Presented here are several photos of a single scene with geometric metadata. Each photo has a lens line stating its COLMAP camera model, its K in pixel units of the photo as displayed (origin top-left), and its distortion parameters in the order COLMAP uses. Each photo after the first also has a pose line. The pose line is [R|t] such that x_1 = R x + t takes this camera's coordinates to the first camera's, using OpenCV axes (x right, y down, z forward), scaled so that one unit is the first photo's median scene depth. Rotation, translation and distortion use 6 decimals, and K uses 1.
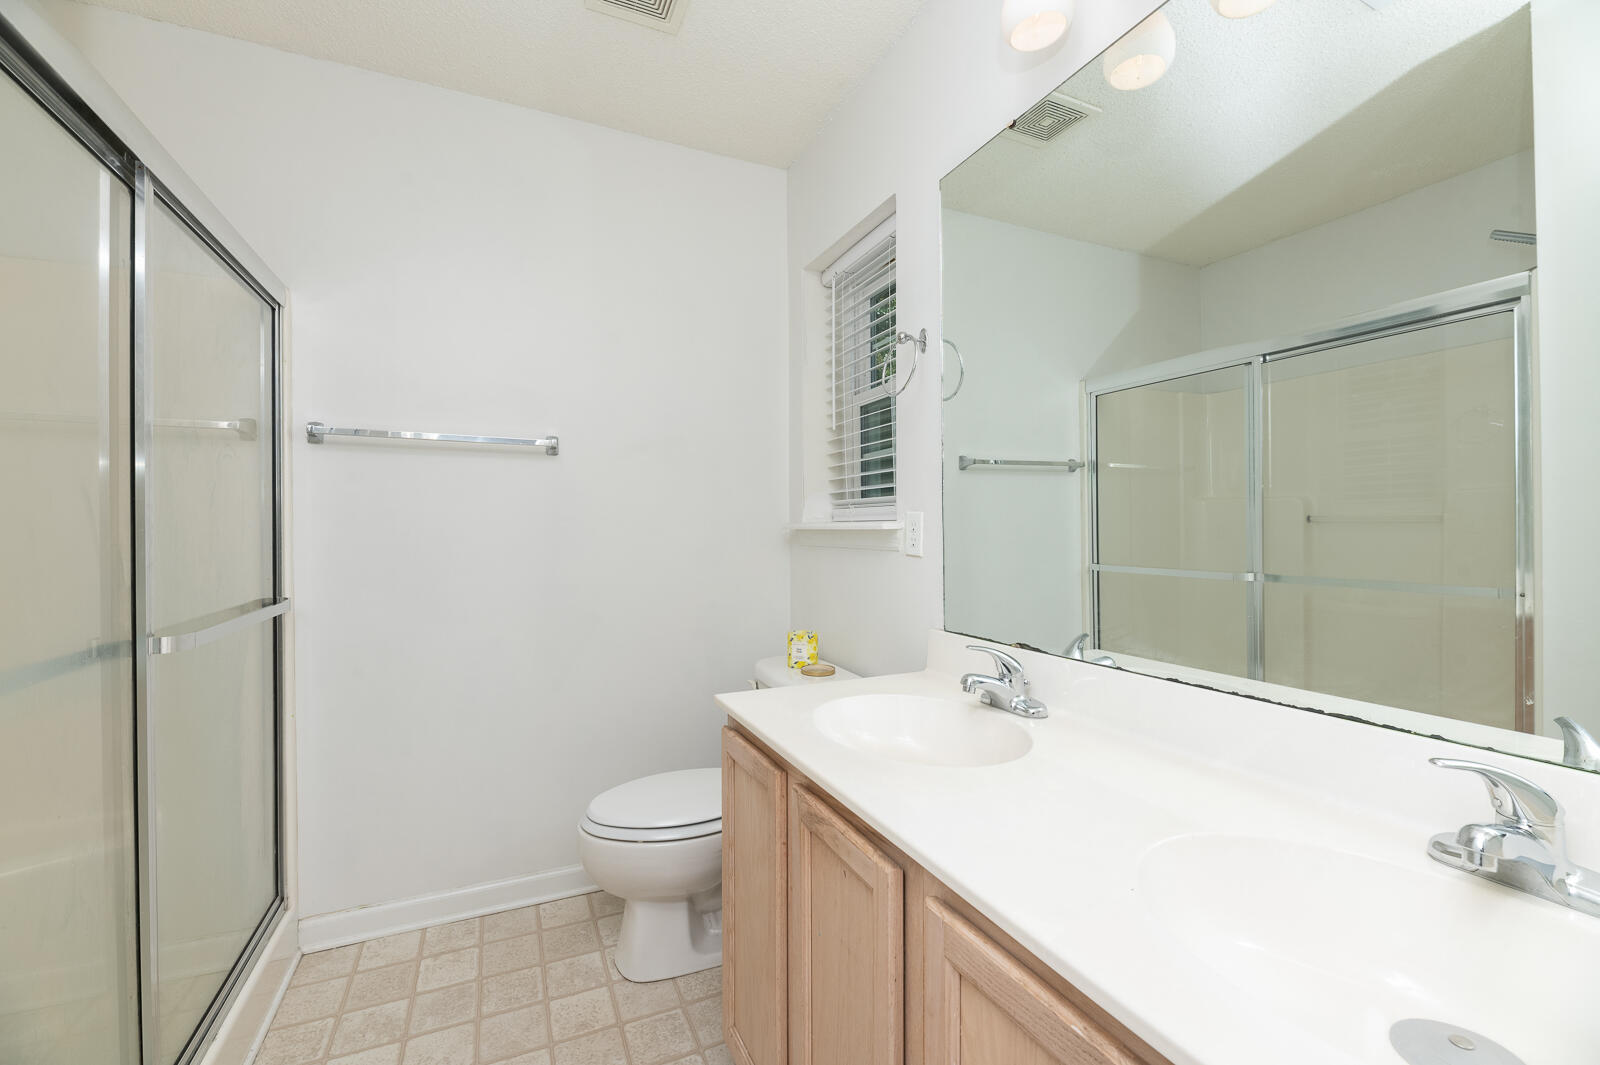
lens RADIAL K [[661.2, 0, 798.1], [0, 661.2, 529.6], [0, 0, 1]] dist [-0.000081, -0.002893]
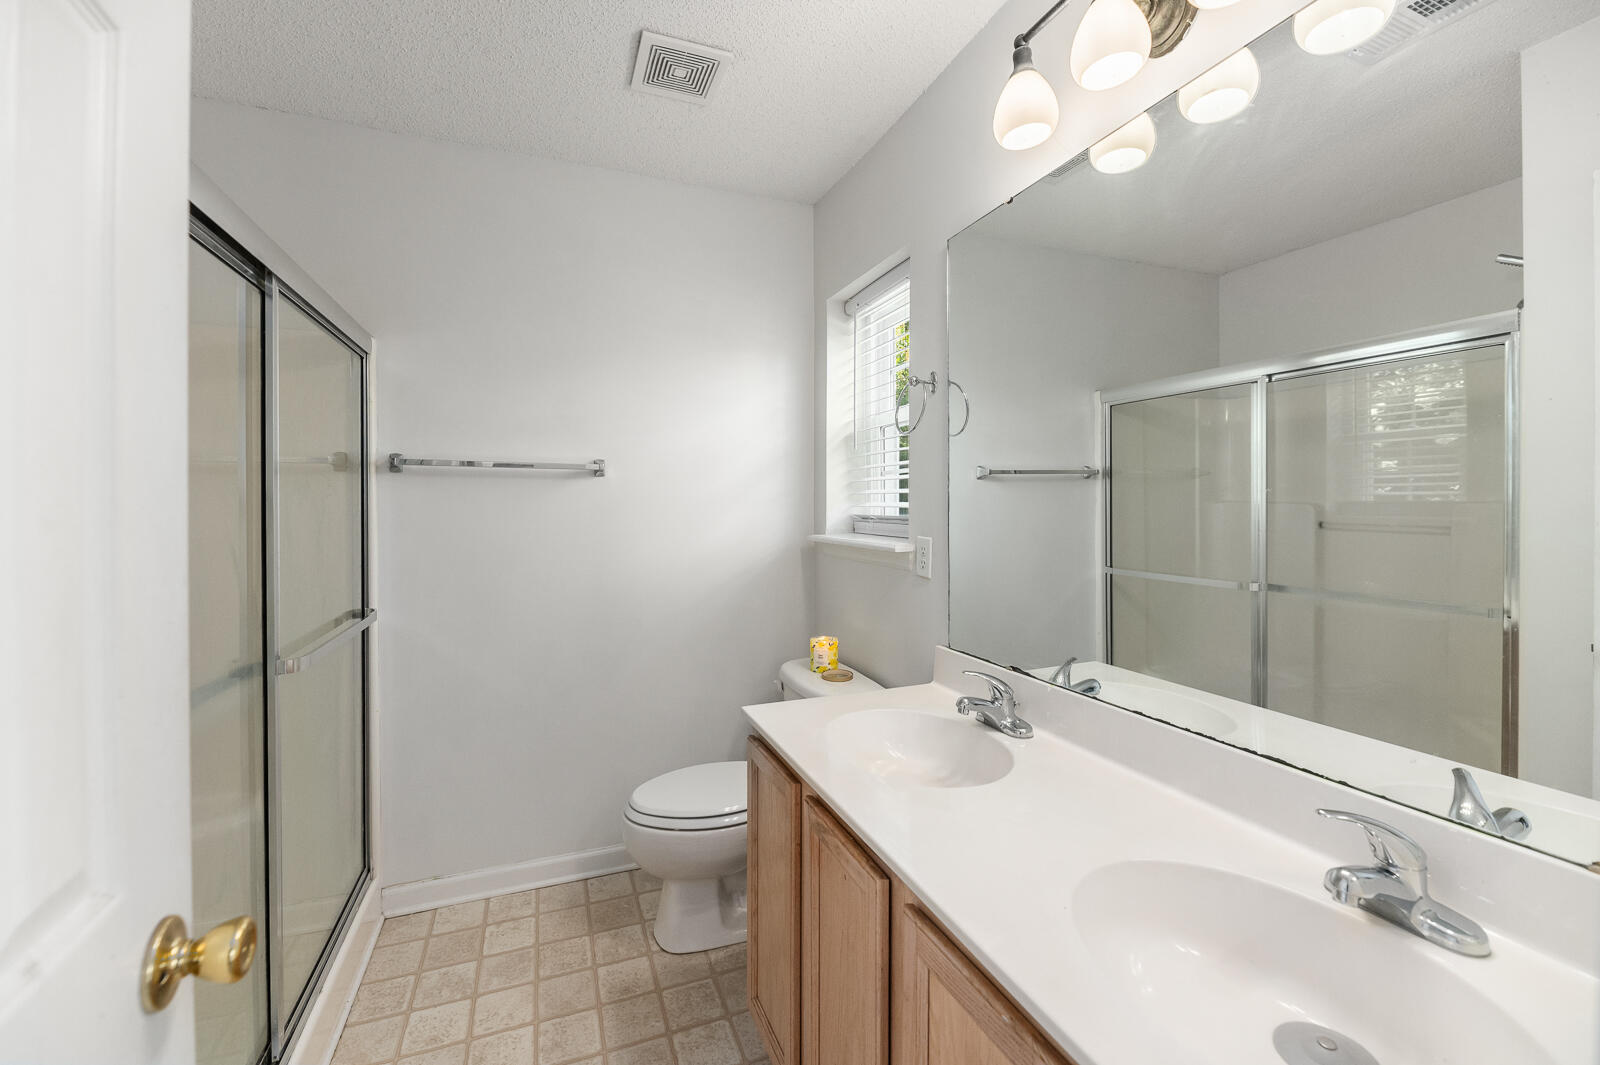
lens RADIAL K [[649.7, 0, 800.1], [0, 649.7, 510.8], [0, 0, 1]] dist [-0.001358, -0.000388]
pose [[0.998801, 0.004966, -0.048705, 0.023505], [-0.004672, 0.999970, 0.006151, -0.081934], [0.048734, -0.005916, 0.998794, -0.096197]]
